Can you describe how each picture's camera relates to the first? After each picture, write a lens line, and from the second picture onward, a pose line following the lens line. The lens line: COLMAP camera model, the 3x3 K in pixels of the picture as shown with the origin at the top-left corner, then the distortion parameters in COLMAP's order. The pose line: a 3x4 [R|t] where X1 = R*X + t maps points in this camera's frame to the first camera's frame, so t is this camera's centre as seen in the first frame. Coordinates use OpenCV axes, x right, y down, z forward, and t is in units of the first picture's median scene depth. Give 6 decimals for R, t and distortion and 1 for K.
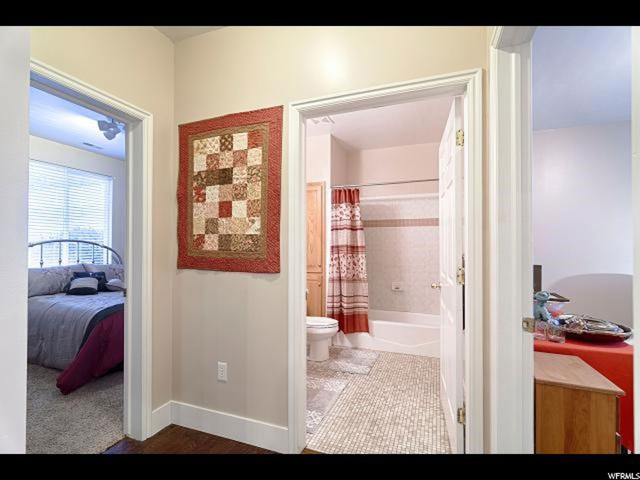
lens RADIAL K [[307.1, 0, 319.1], [0, 307.1, 244.3], [0, 0, 1]] dist [-0.000350, 0.002303]
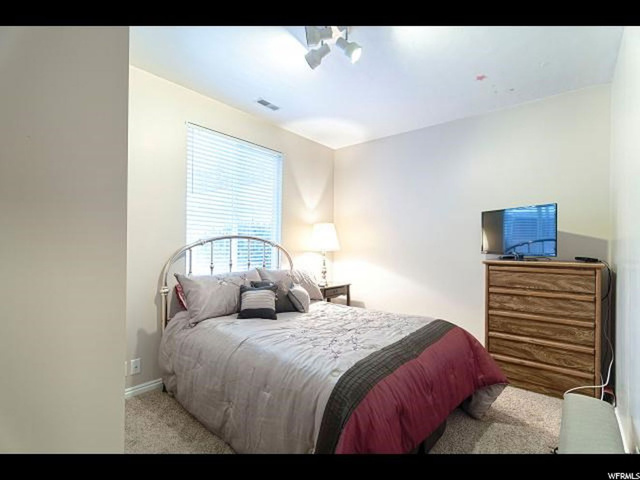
lens RADIAL K [[307.1, 0, 319.1], [0, 307.1, 244.3], [0, 0, 1]] dist [-0.000350, 0.002303]
pose [[0.946708, 0.003563, -0.322072, -0.408025], [-0.002139, 0.999986, 0.004775, 0.002095], [0.322085, -0.003831, 0.946703, 0.372090]]
